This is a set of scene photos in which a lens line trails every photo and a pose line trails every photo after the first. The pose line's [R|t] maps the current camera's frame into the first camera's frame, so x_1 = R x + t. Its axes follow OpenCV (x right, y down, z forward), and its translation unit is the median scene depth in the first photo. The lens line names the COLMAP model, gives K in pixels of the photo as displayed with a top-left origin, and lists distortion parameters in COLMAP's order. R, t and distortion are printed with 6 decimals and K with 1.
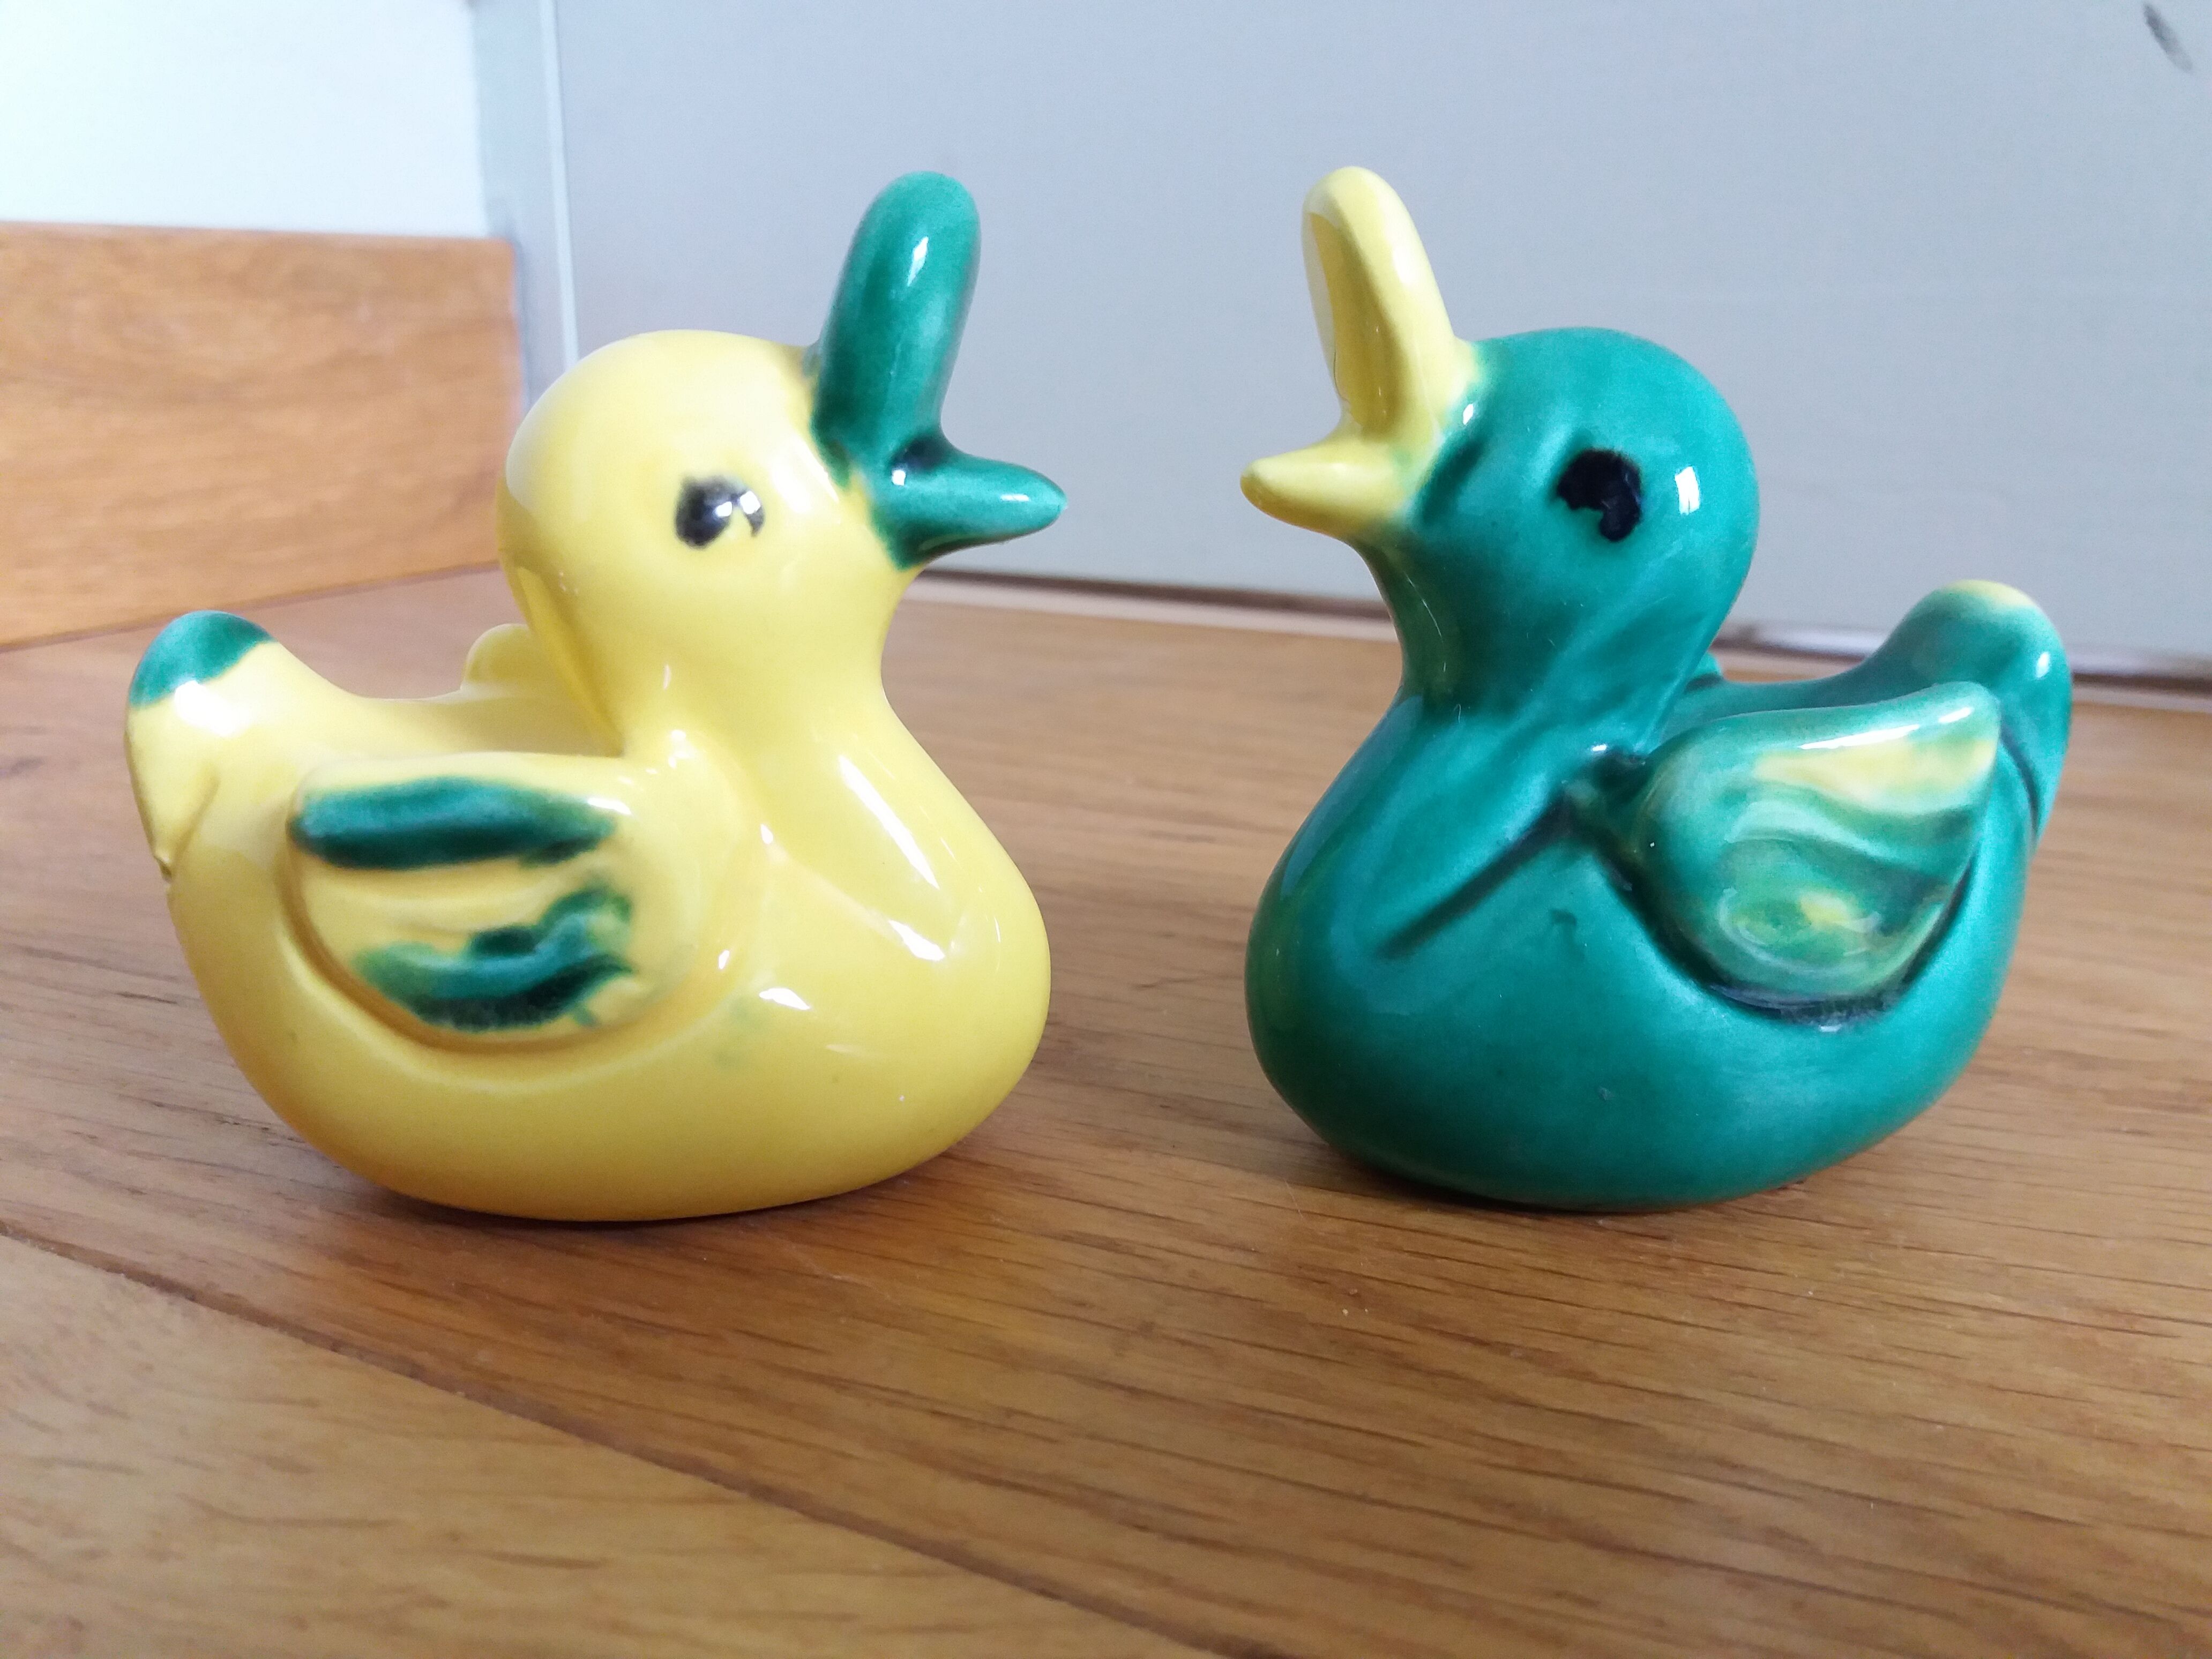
lens RADIAL K [[1880.8, 0, 1106.0], [0, 1880.8, 829.5], [0, 0, 1]] dist [-0.030683, 0.004418]
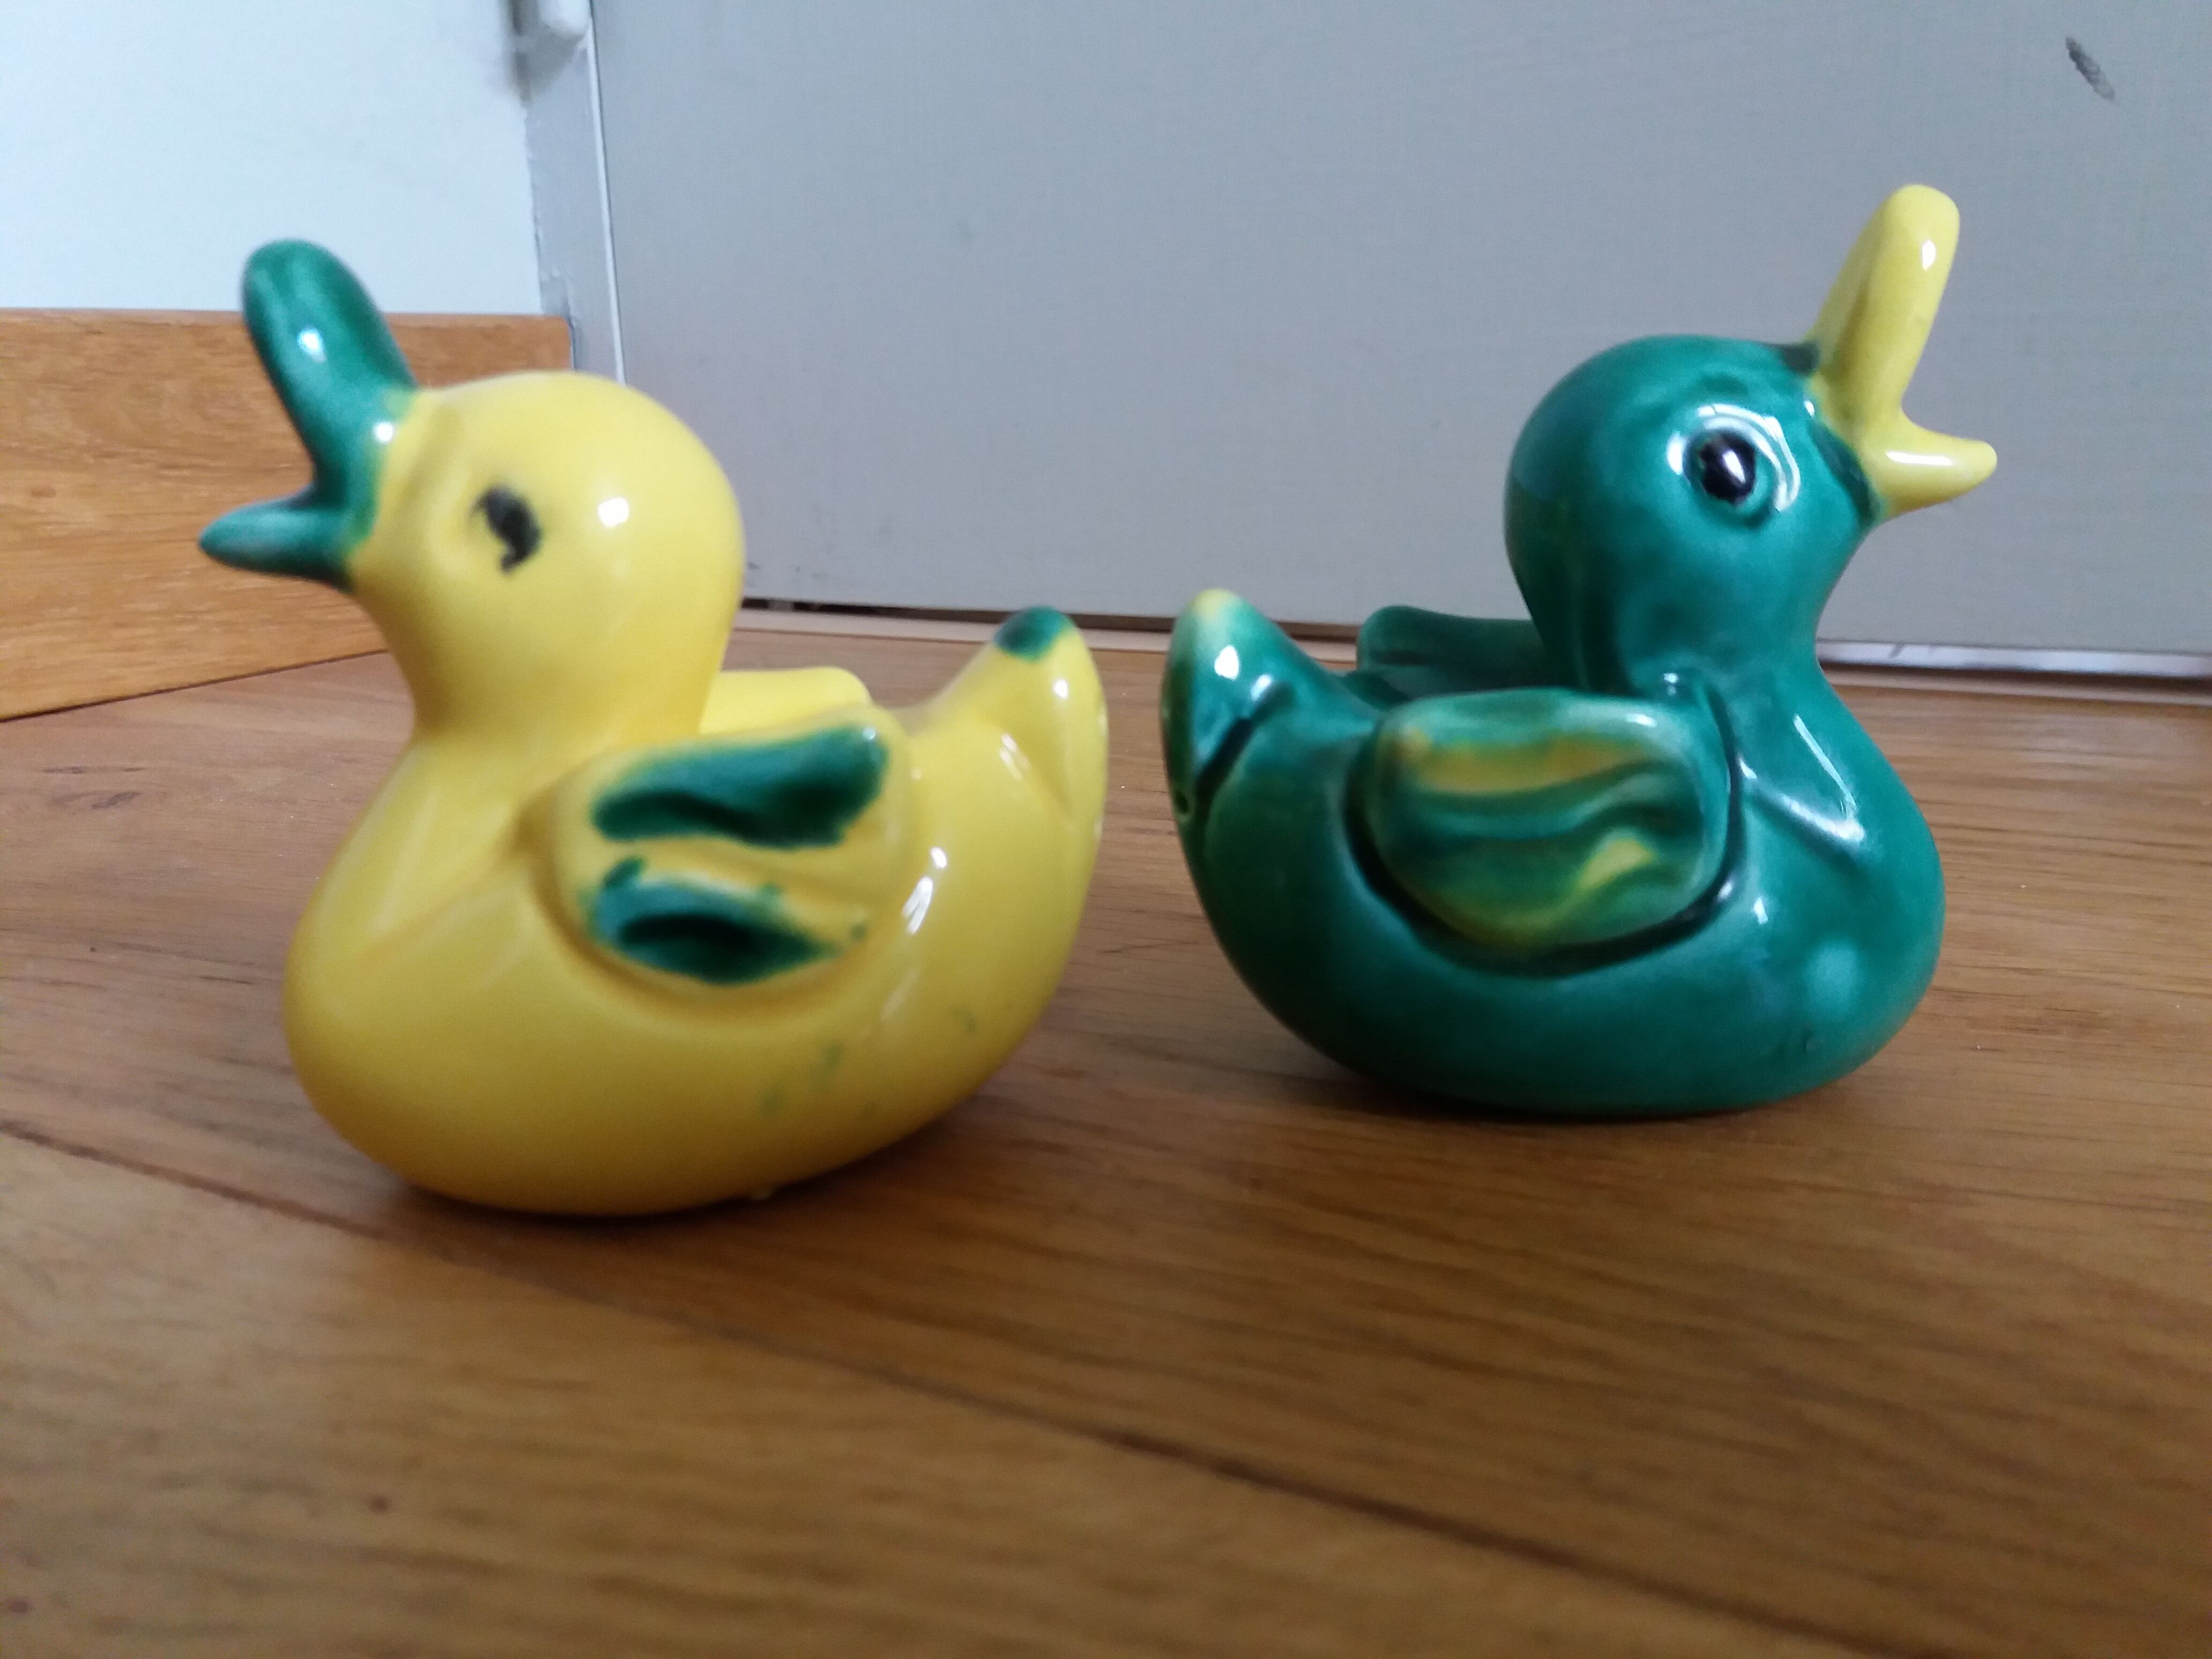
lens RADIAL K [[1851.9, 0, 1106.0], [0, 1851.9, 829.5], [0, 0, 1]] dist [-0.009465, -0.010920]
pose [[0.999038, -0.022954, -0.037369, 0.091546], [0.021781, 0.999266, -0.031497, 0.068969], [0.038065, 0.030652, 0.998805, -0.145792]]
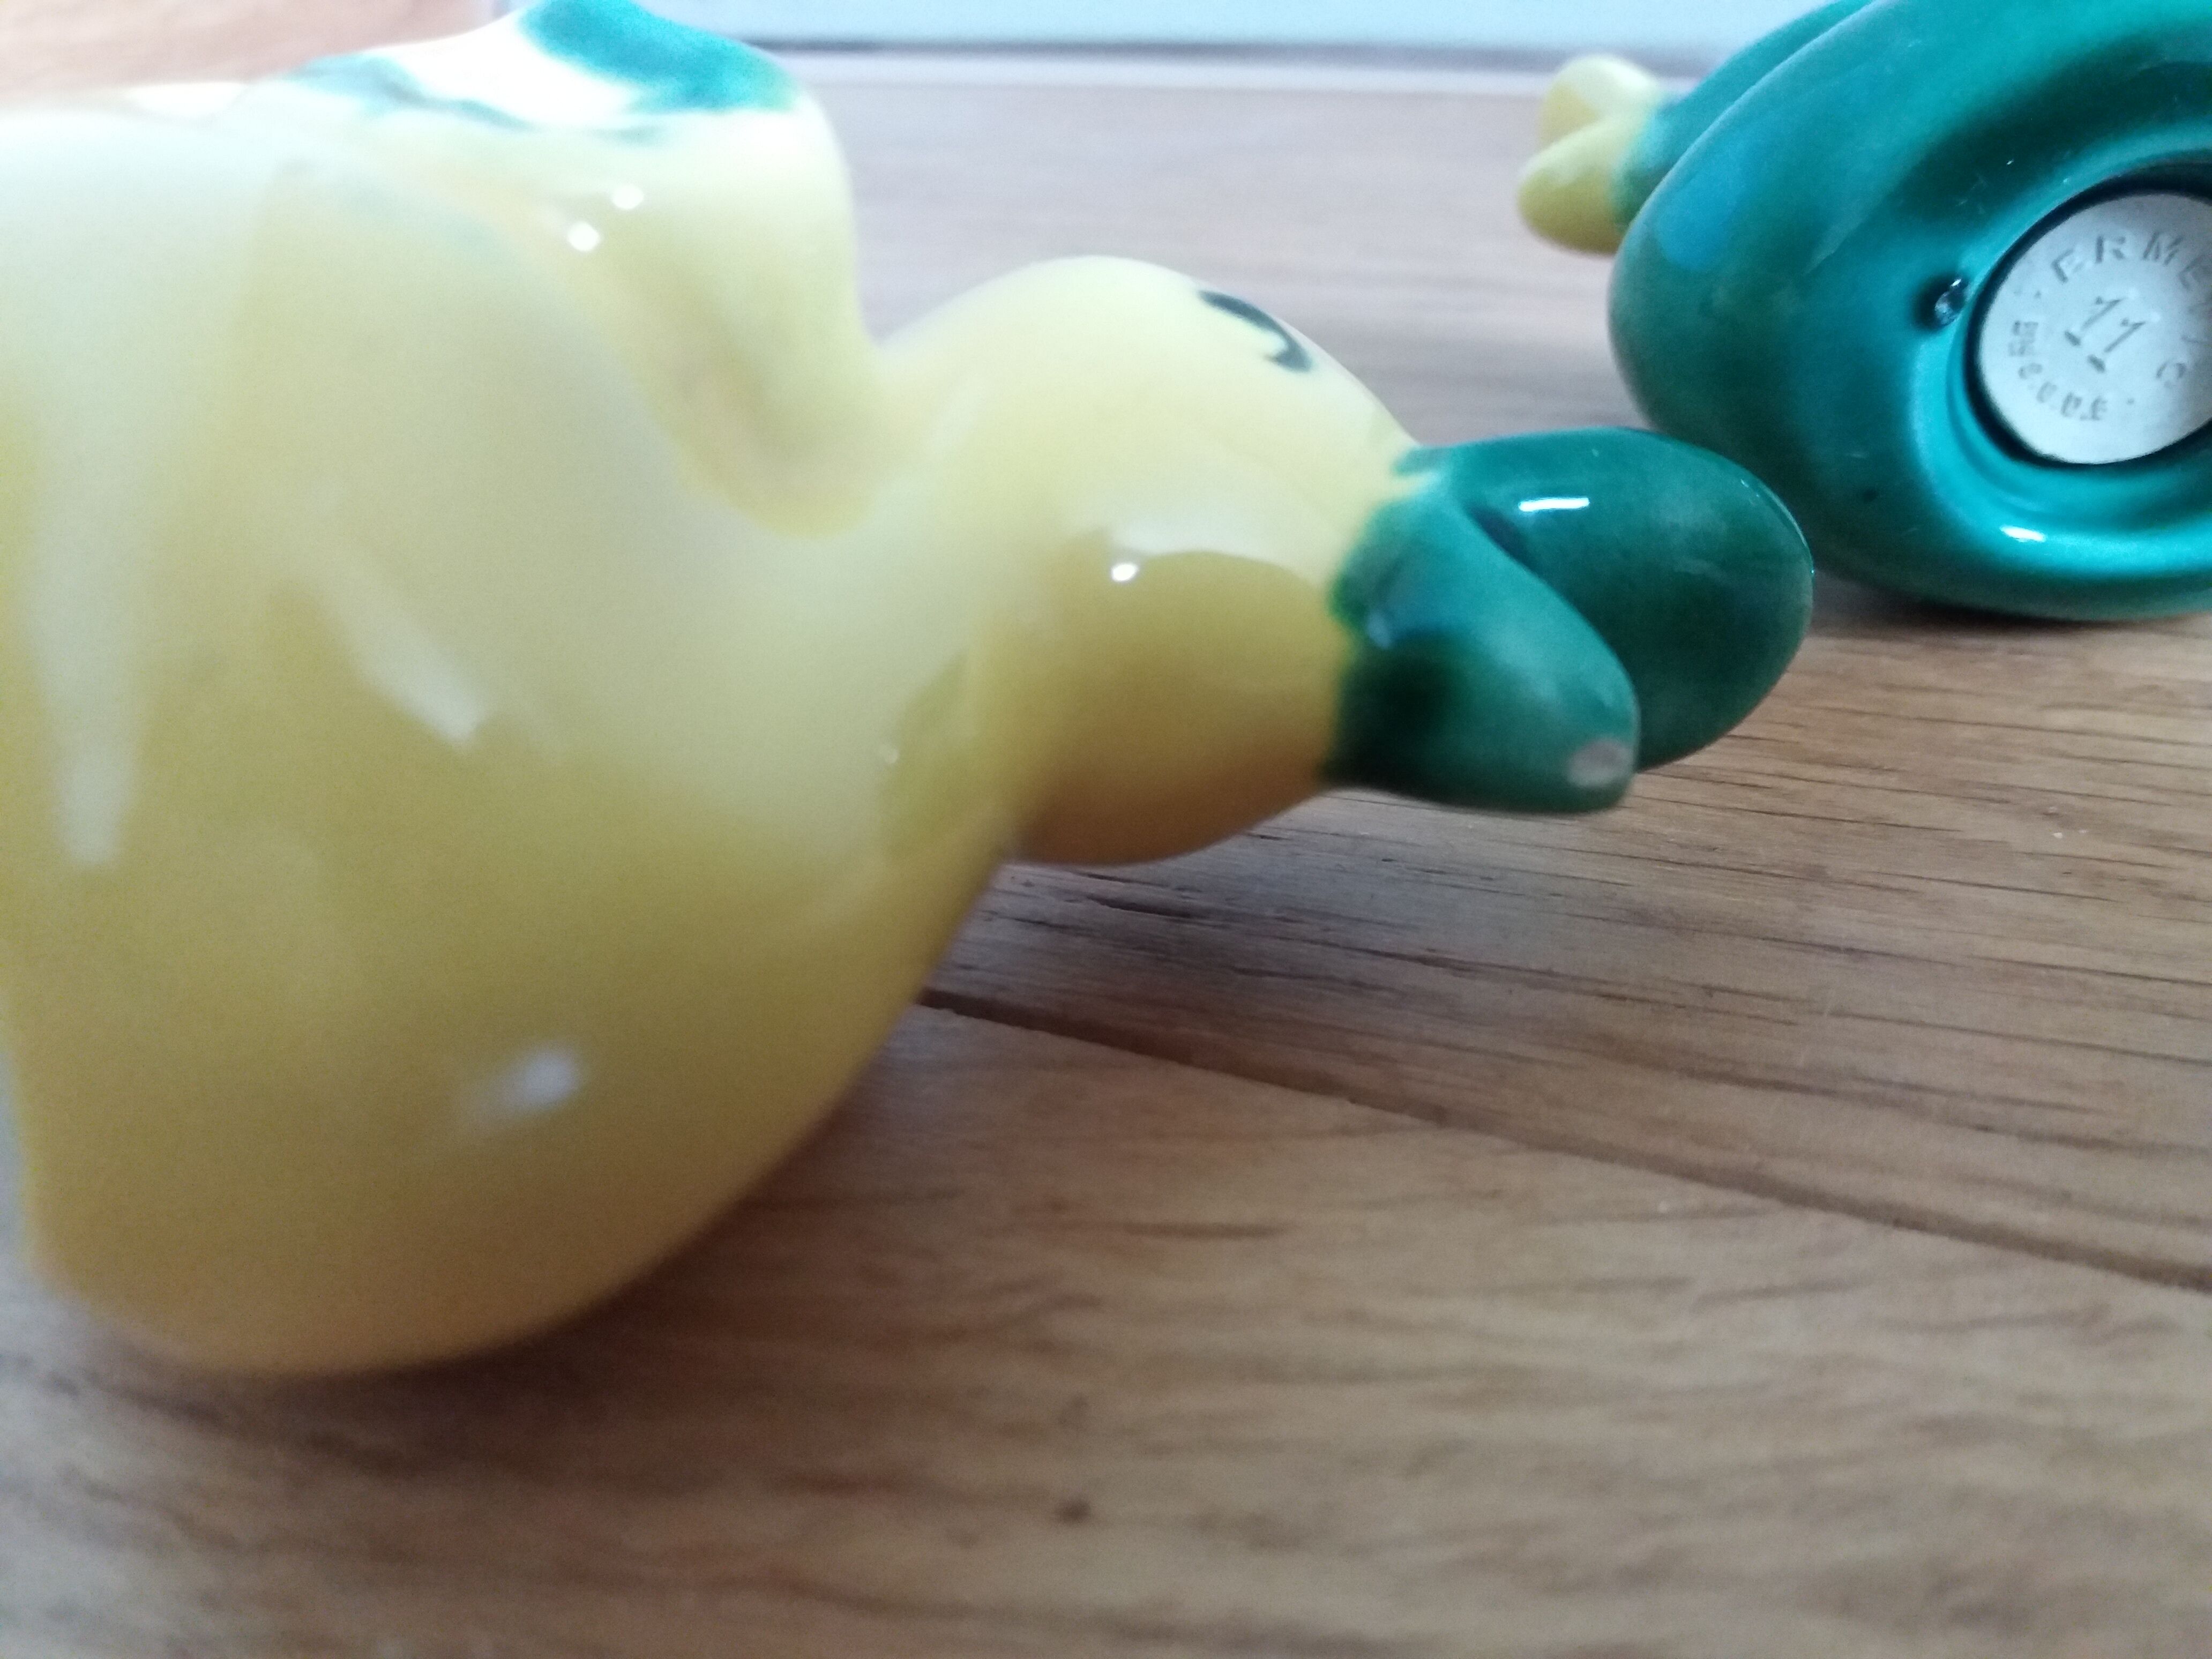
lens RADIAL K [[1845.1, 0, 1106.0], [0, 1845.1, 856.5], [0, 0, 1]] dist [0.000134, -0.014650]
pose [[0.997634, -0.067697, 0.011954, -0.281148], [0.062805, 0.968263, 0.241915, 0.056988], [-0.027952, -0.240592, 0.970224, 0.271643]]
